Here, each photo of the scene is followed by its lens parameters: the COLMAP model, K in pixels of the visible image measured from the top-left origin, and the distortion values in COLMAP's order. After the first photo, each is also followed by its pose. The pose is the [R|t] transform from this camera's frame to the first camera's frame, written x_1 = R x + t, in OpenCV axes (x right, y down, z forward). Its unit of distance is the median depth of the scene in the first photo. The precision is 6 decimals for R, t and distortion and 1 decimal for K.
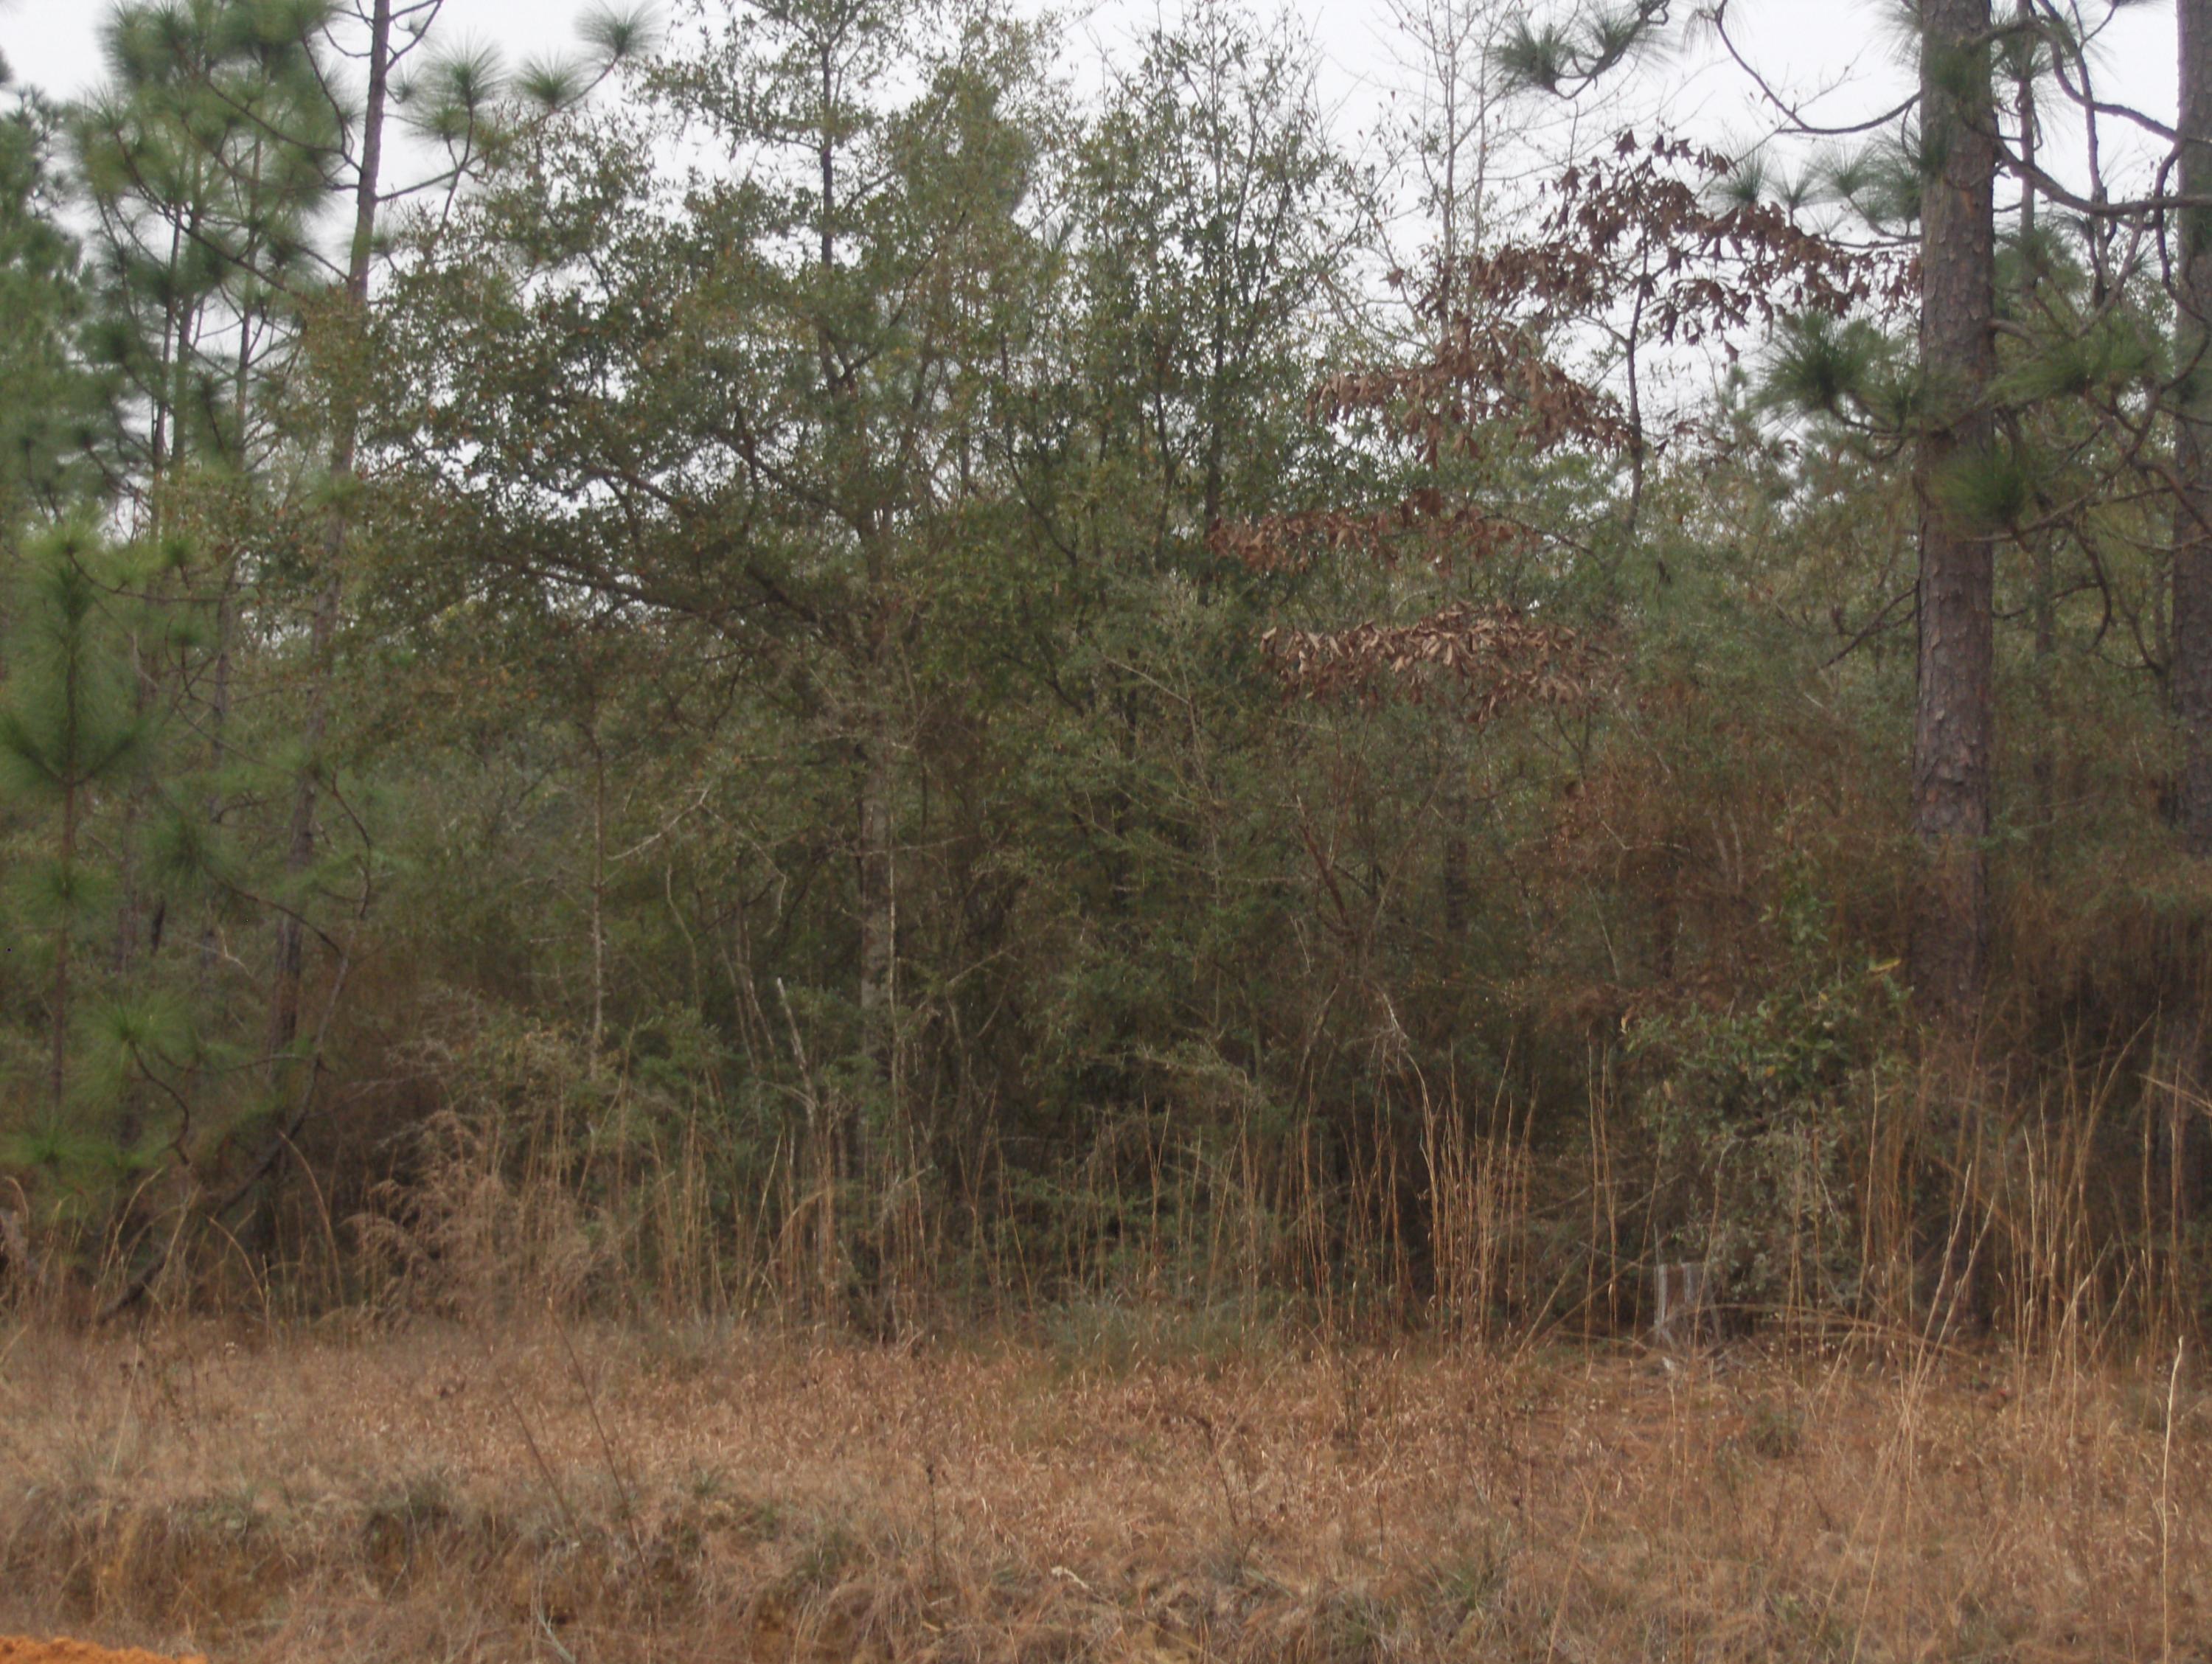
lens RADIAL K [[3967.8, 0, 1106.0], [0, 3967.8, 832.0], [0, 0, 1]] dist [-0.628700, 6.397961]
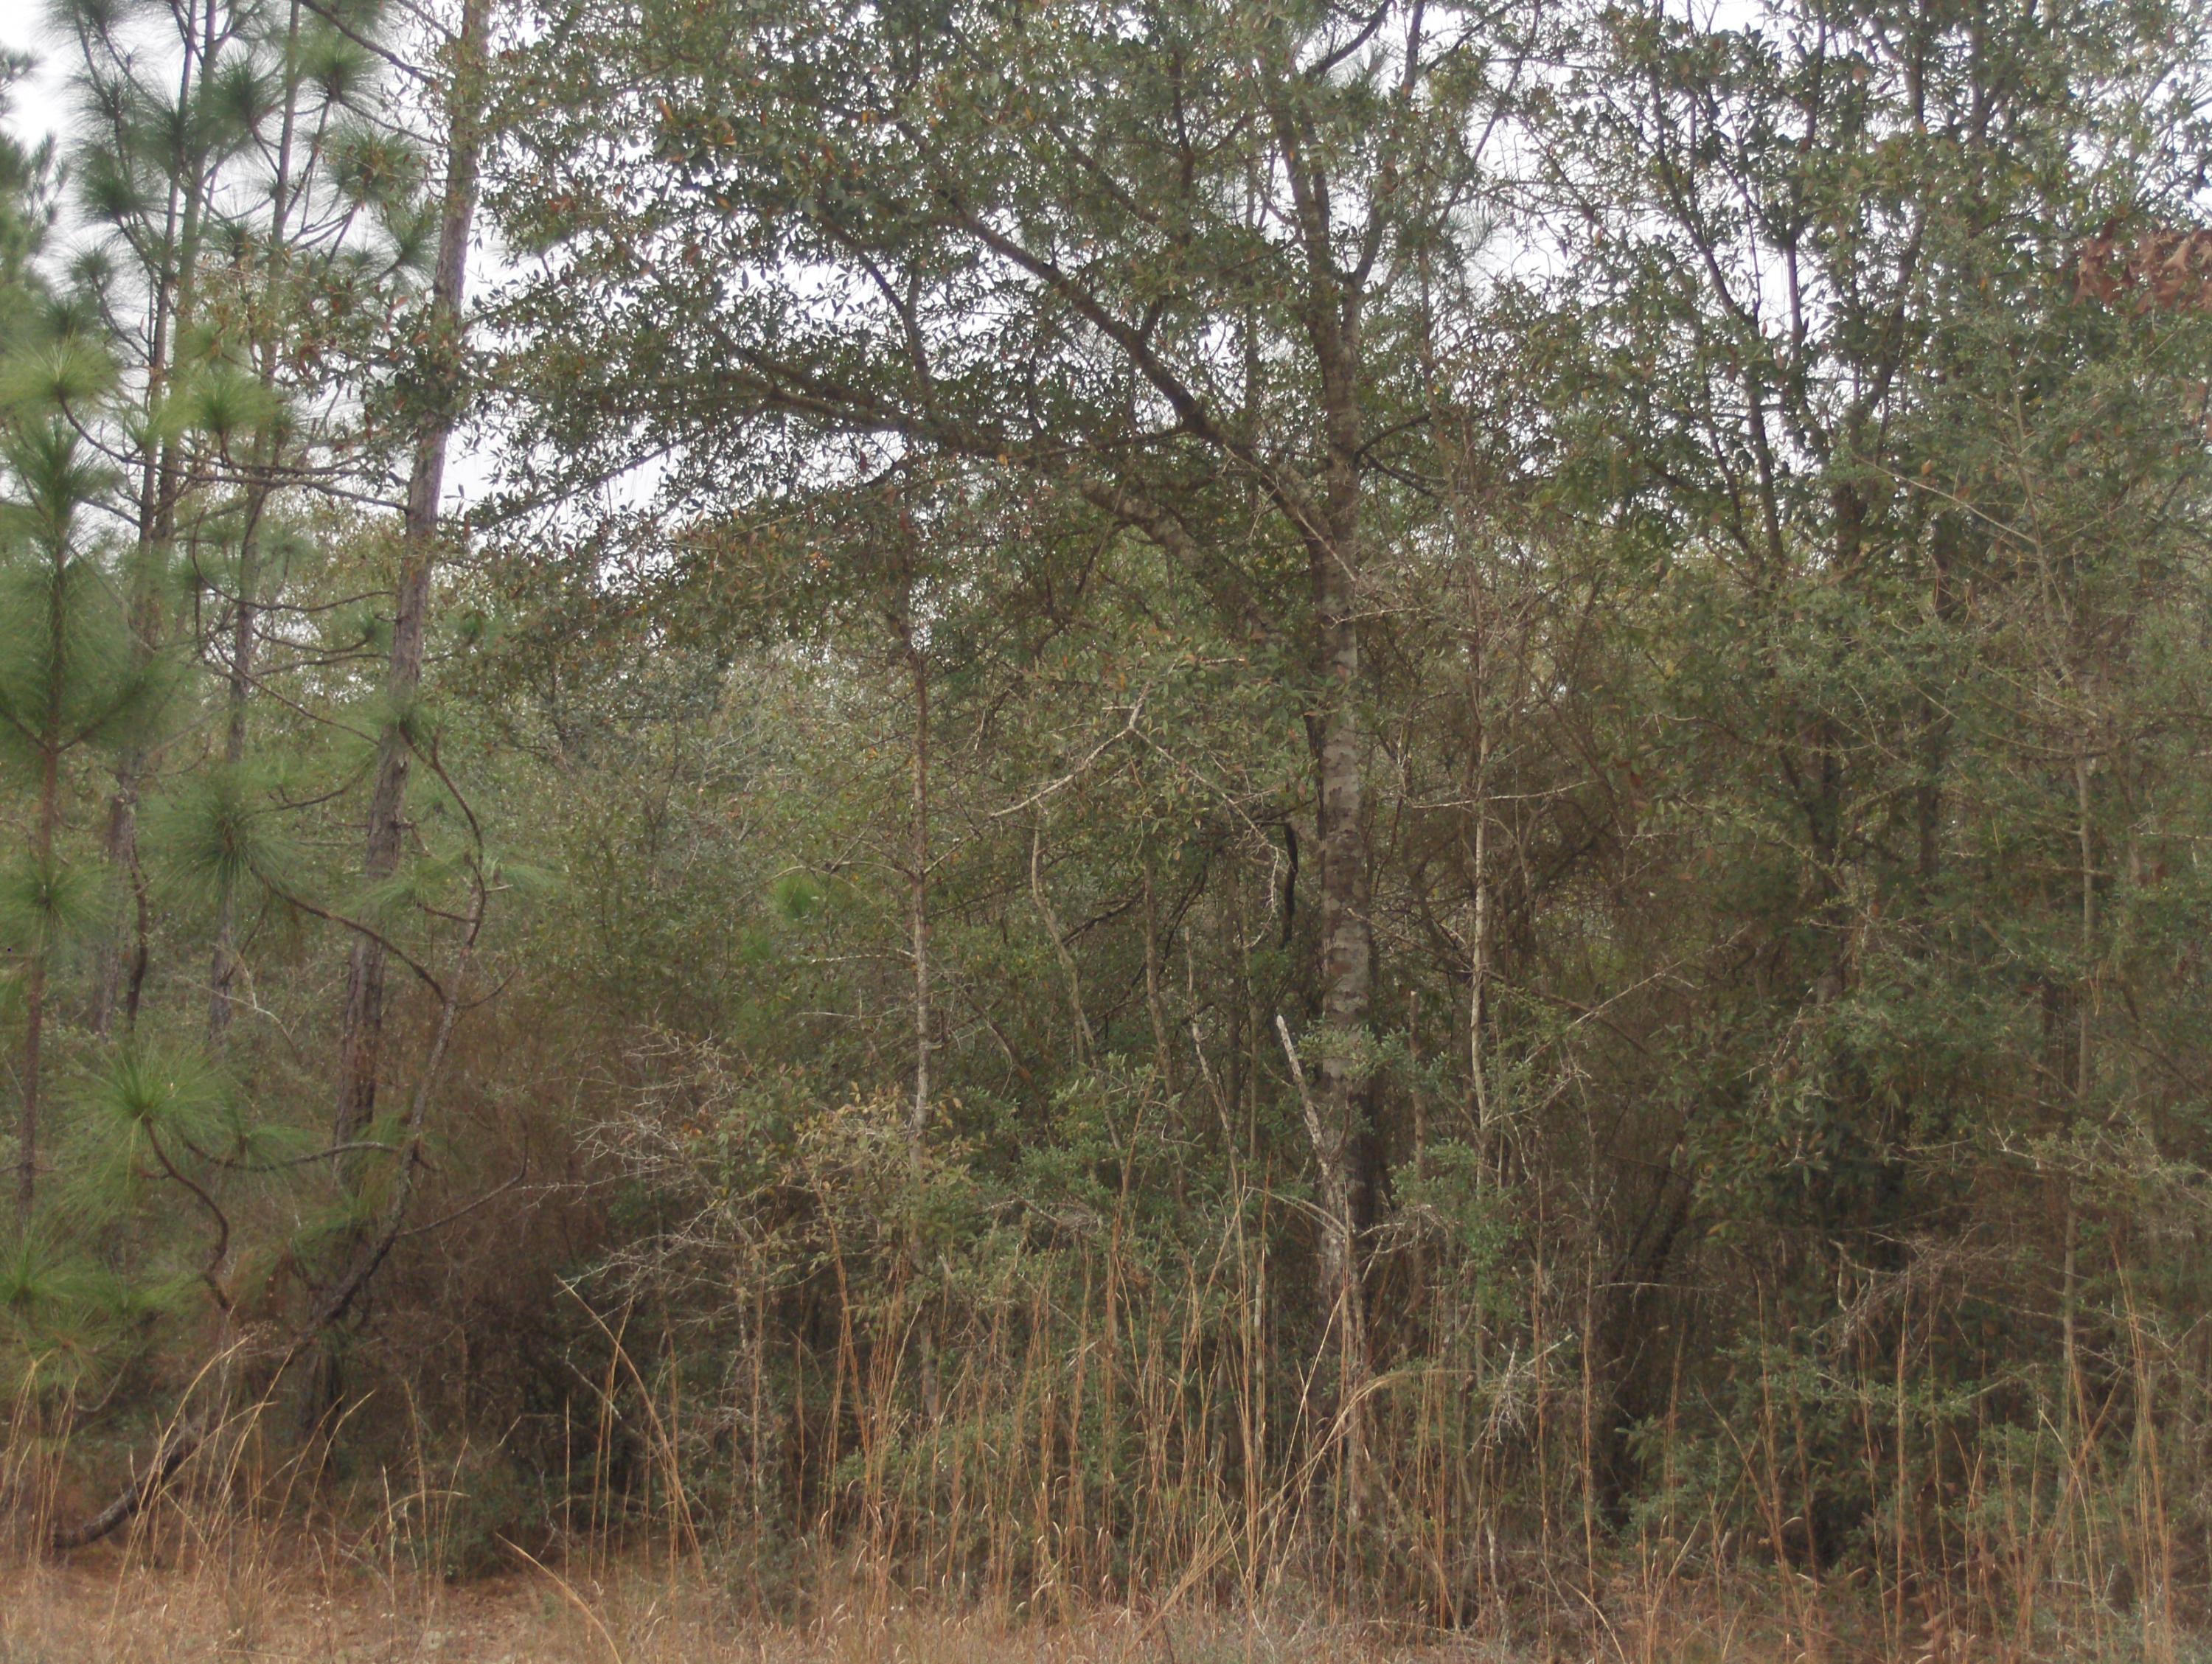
lens RADIAL K [[4061.8, 0, 1106.0], [0, 4061.8, 832.0], [0, 0, 1]] dist [-0.478809, 5.023667]
pose [[0.999860, 0.012676, 0.010918, -0.089024], [-0.012377, 0.999558, -0.027028, 0.020106], [-0.011256, 0.026889, 0.999575, 0.297751]]
